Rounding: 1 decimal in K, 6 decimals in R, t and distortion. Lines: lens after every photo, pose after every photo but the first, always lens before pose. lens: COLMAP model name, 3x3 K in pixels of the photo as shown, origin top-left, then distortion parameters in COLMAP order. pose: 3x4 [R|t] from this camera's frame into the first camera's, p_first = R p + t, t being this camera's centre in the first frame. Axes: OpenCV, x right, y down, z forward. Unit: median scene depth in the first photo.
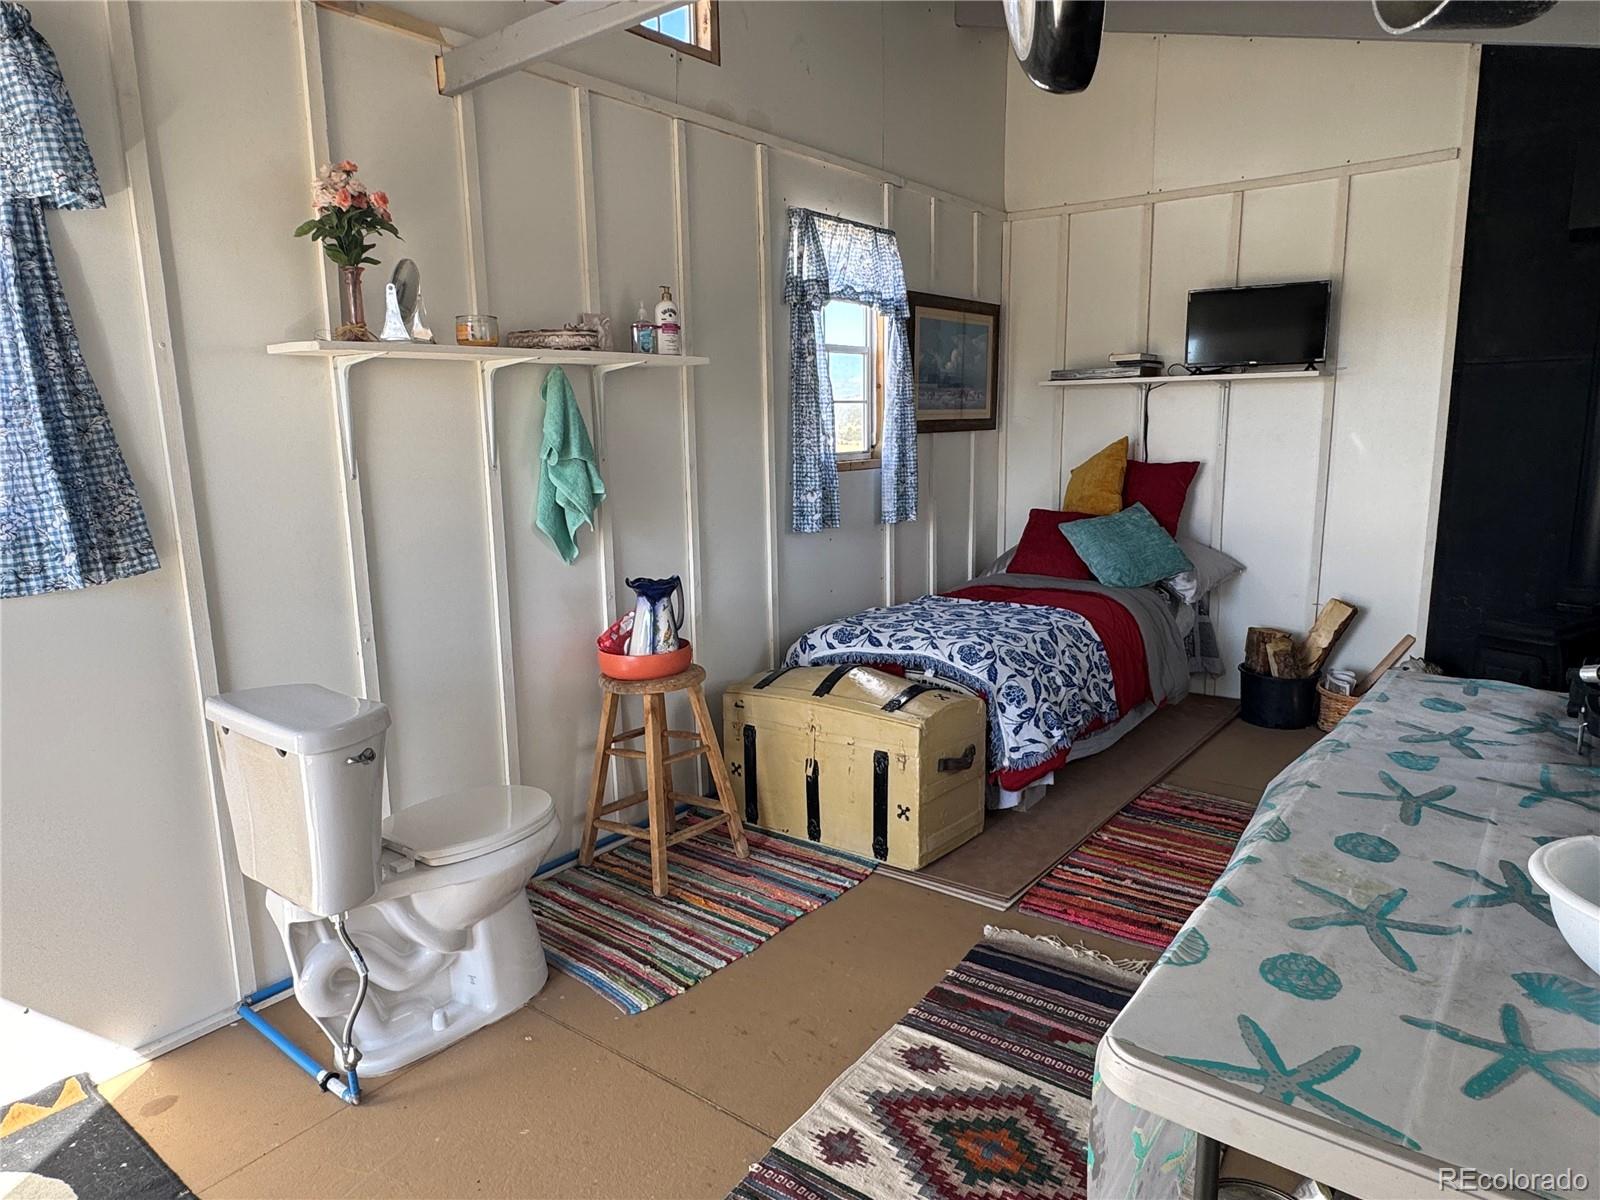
lens RADIAL K [[989.5, 0, 793.9], [0, 989.5, 589.8], [0, 0, 1]] dist [-0.001709, 0.000394]
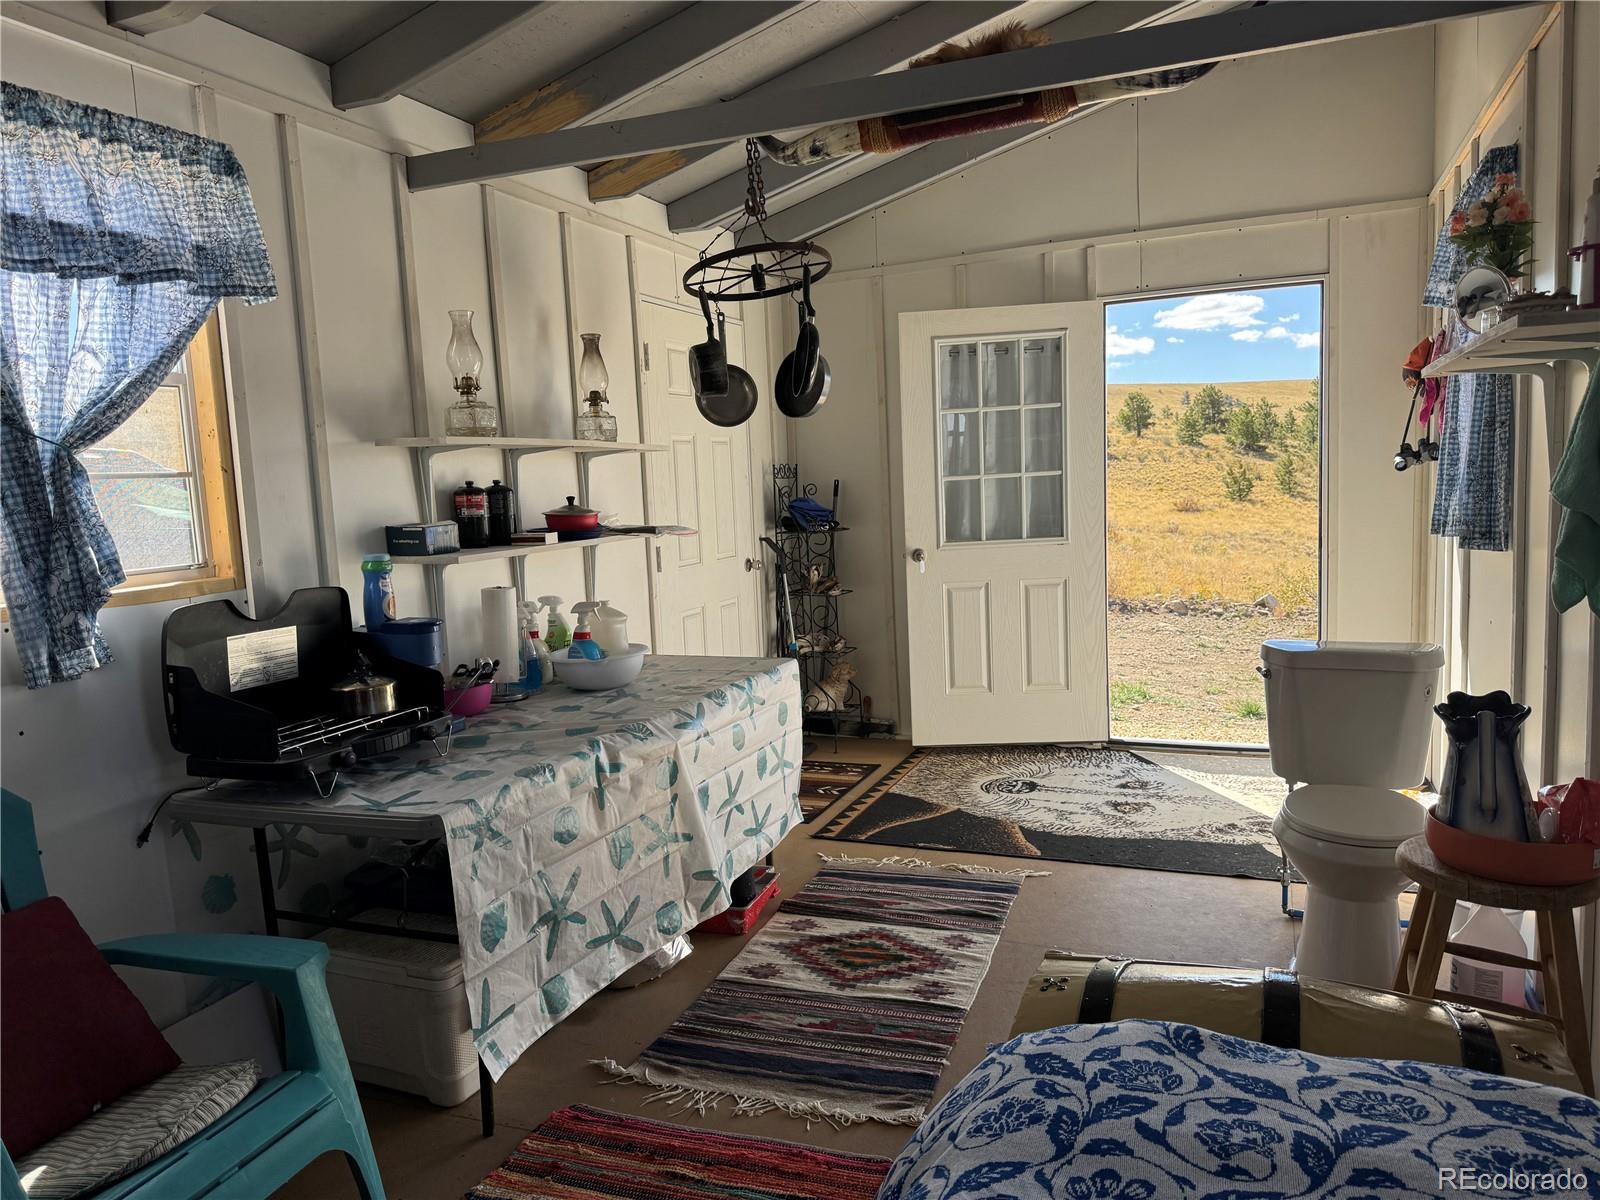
lens RADIAL K [[1141.3, 0, 795.2], [0, 1141.3, 606.5], [0, 0, 1]] dist [0.061131, -0.070948]
pose [[-0.958762, 0.100133, -0.265985, 0.318085], [0.019271, 0.956629, 0.290670, -0.200943], [0.283555, 0.273557, -0.919110, 1.086286]]
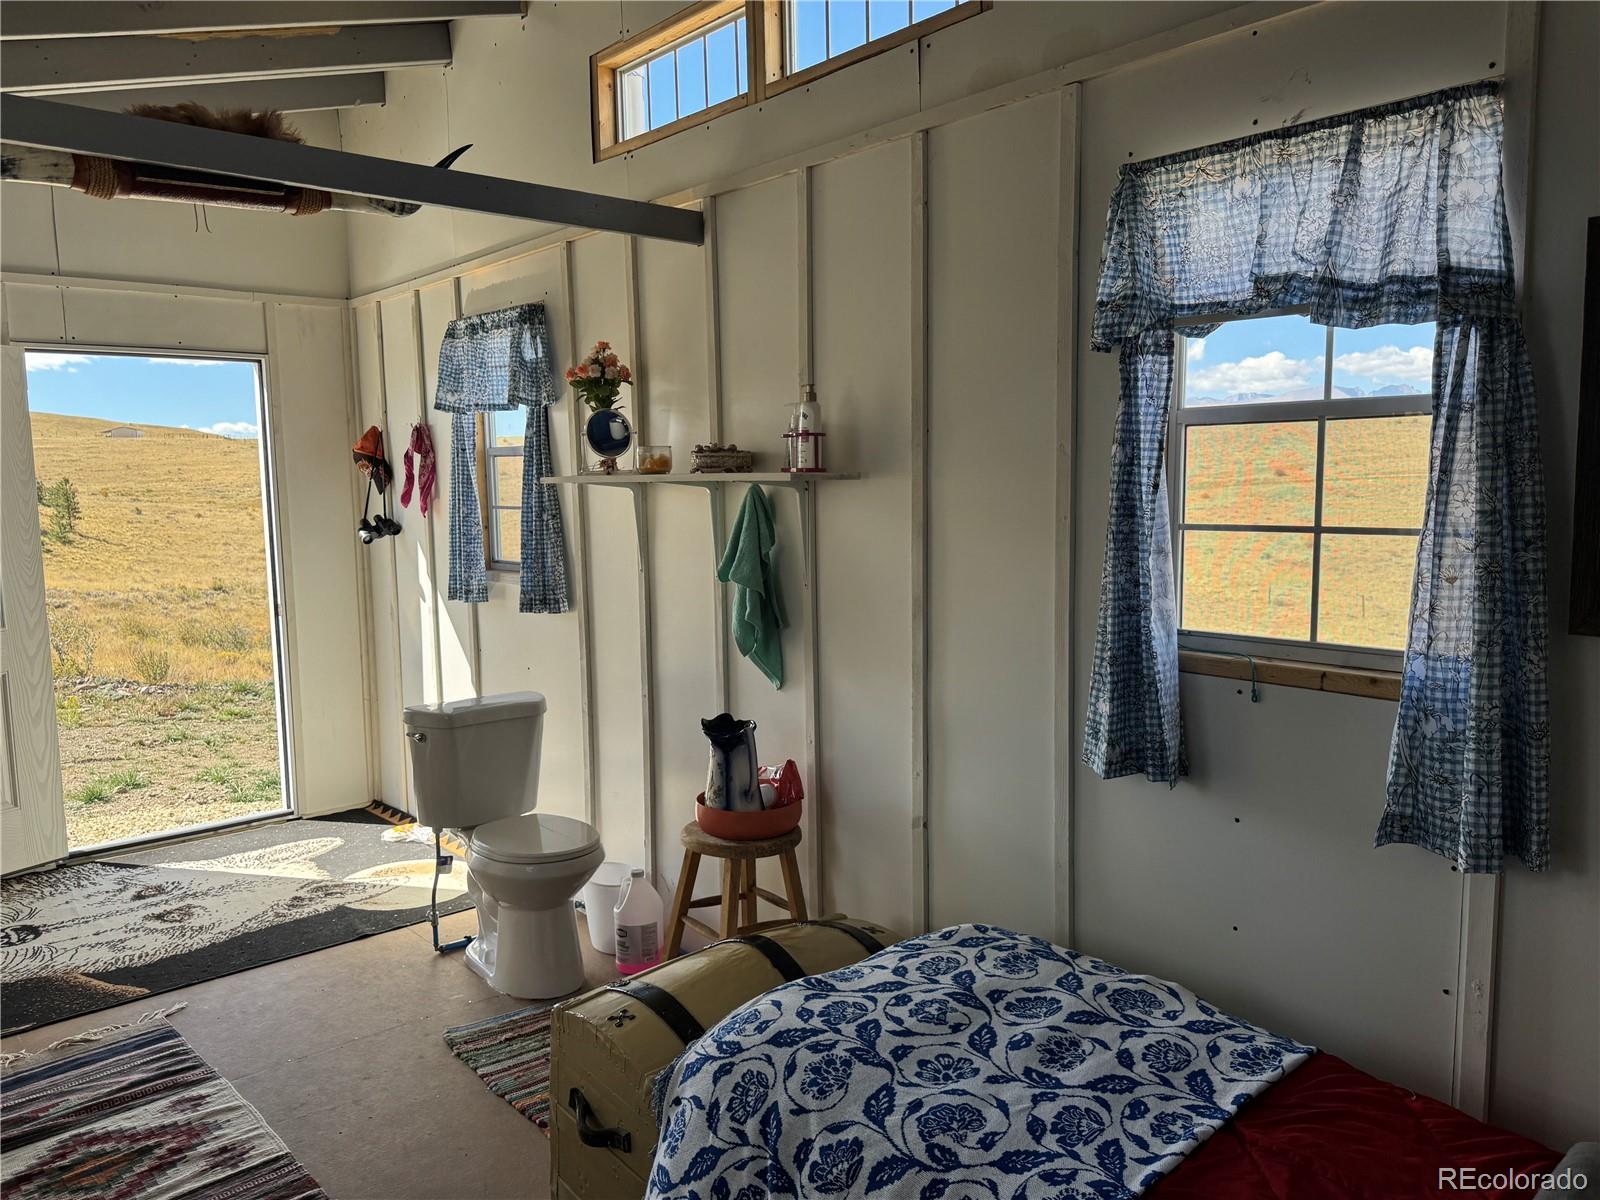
lens RADIAL K [[1173.4, 0, 805.1], [0, 1173.4, 604.7], [0, 0, 1]] dist [0.037408, -0.024407]
pose [[-0.188656, 0.141349, -0.971817, 0.602420], [-0.150854, 0.973671, 0.170904, -0.215297], [0.970387, 0.178845, -0.162366, 0.872967]]
